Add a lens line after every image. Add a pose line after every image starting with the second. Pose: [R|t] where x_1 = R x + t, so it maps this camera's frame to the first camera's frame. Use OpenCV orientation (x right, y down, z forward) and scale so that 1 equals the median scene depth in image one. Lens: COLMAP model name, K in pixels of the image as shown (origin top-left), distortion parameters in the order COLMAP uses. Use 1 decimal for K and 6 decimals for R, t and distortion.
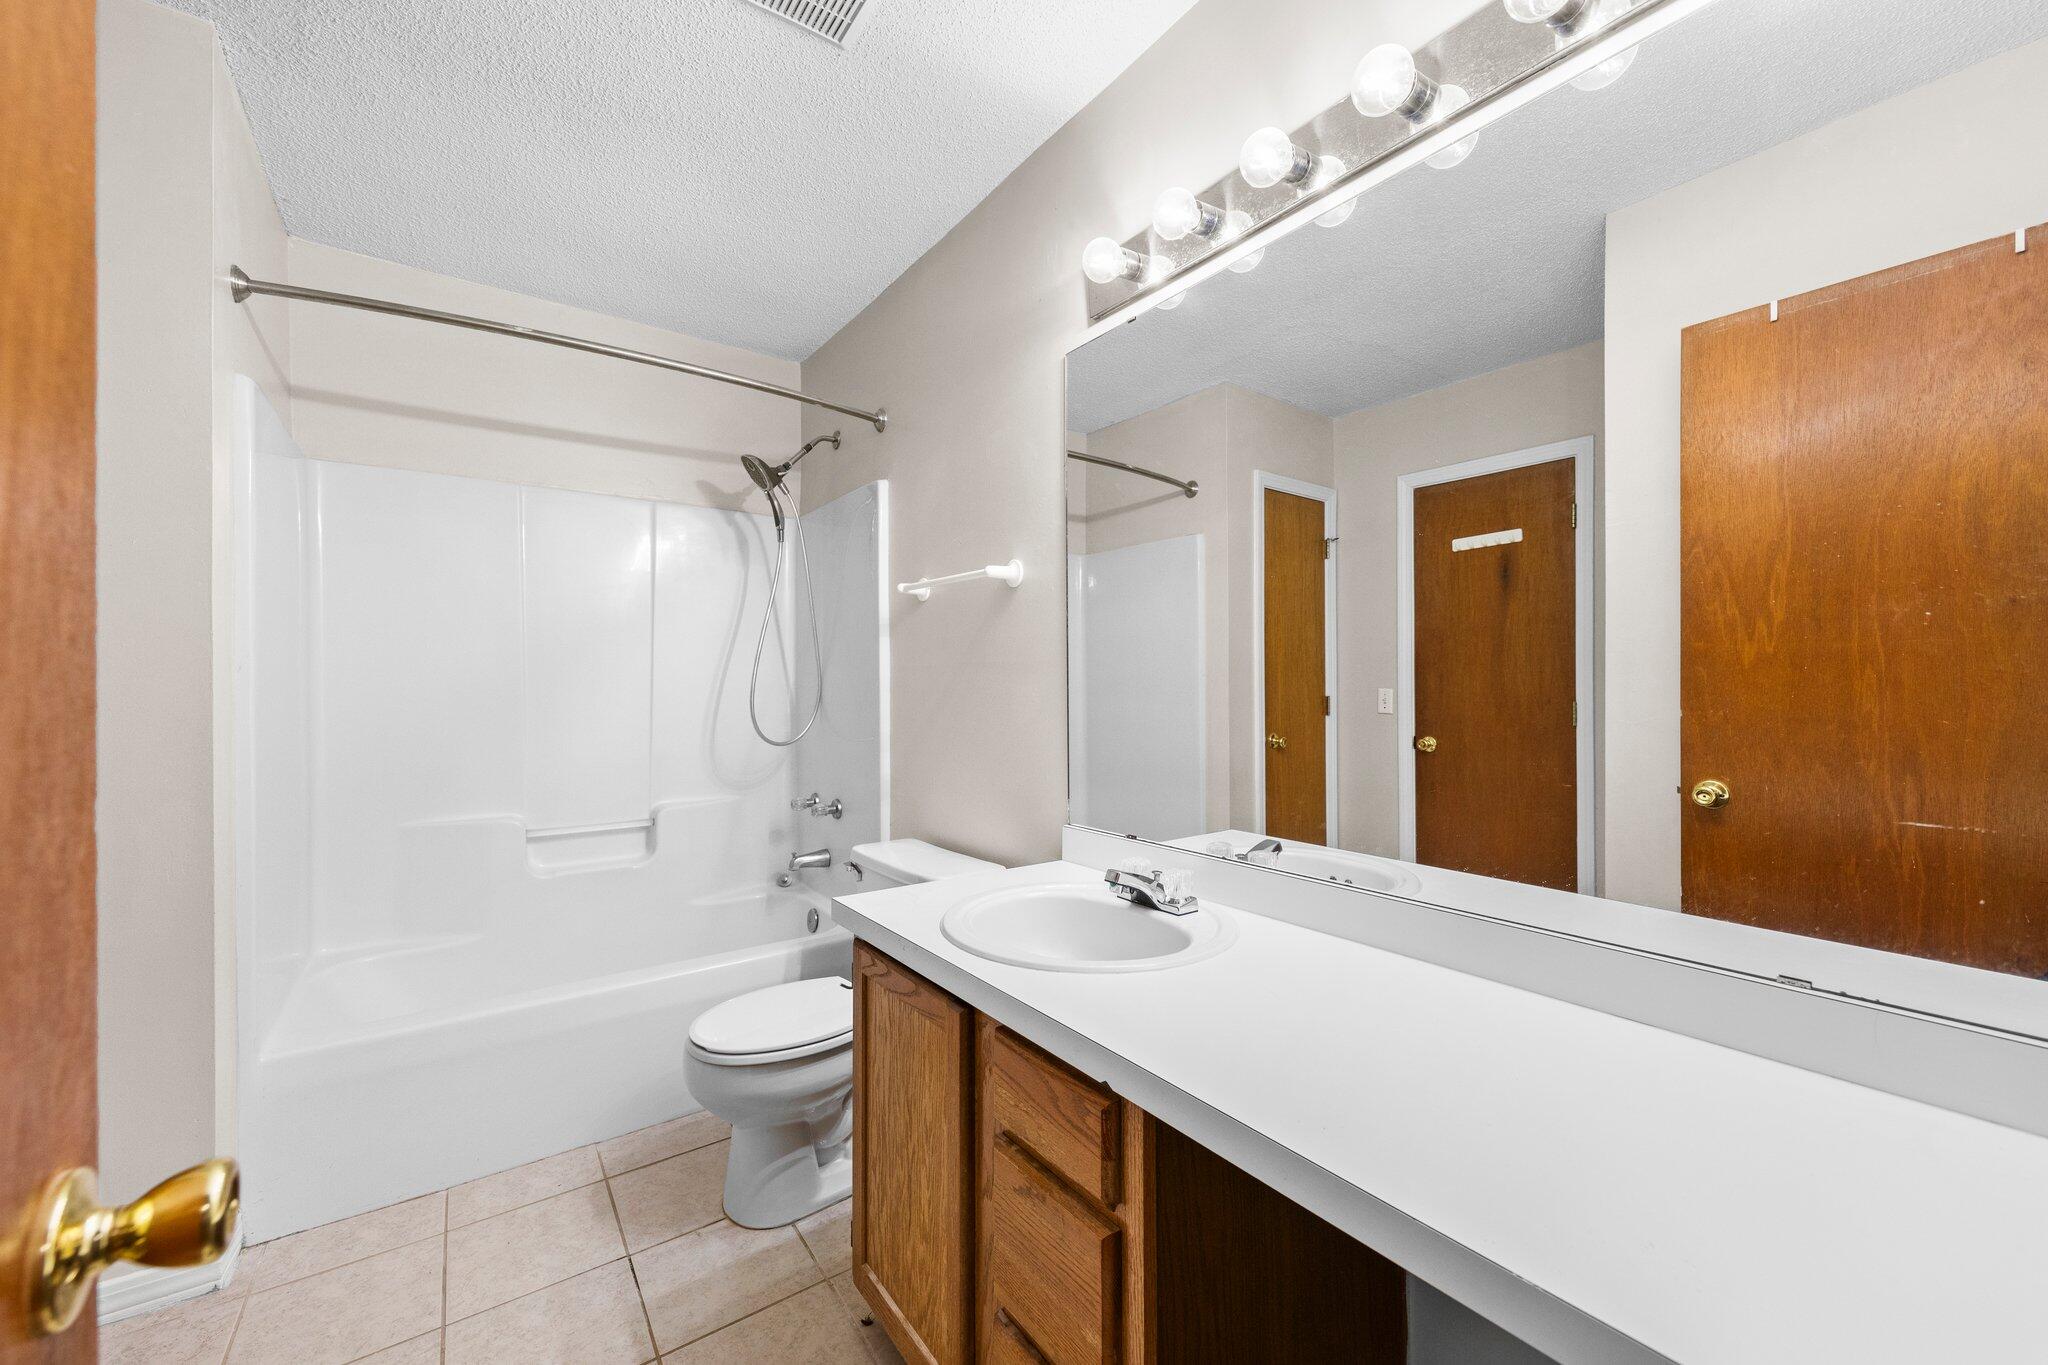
lens RADIAL K [[790.6, 0, 1033.0], [0, 790.6, 687.4], [0, 0, 1]] dist [0.002532, -0.000336]
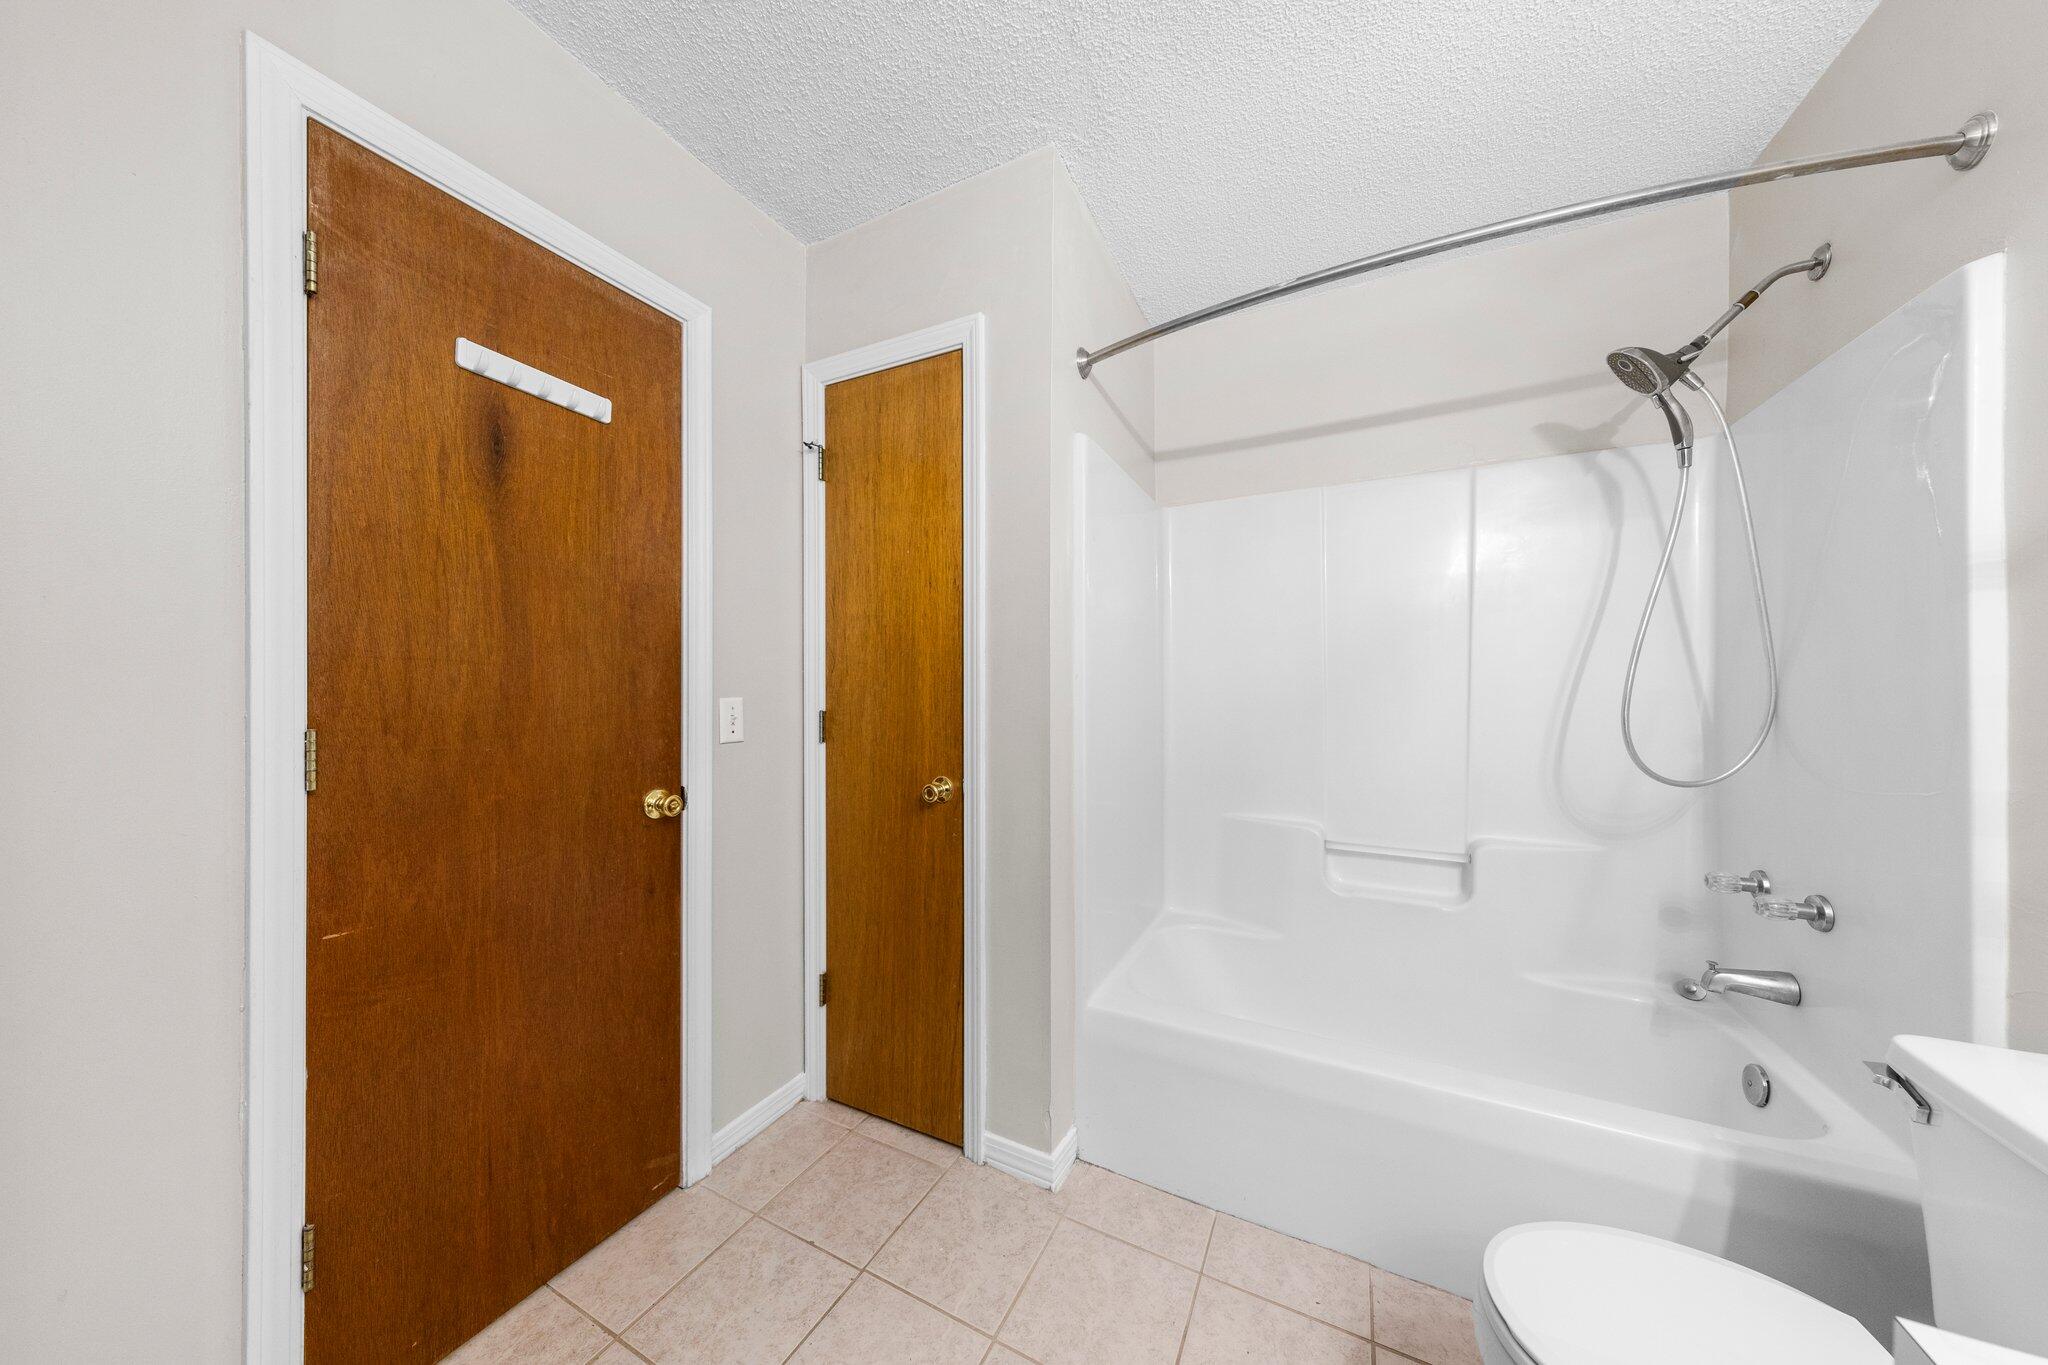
lens RADIAL K [[650.5, 0, 1023.2], [0, 650.5, 688.8], [0, 0, 1]] dist [0.006930, -0.000646]
pose [[0.457762, 0.000421, -0.889074, -0.092985], [-0.005995, 0.999979, -0.002613, -0.001311], [0.889054, 0.006526, 0.457755, 0.283336]]
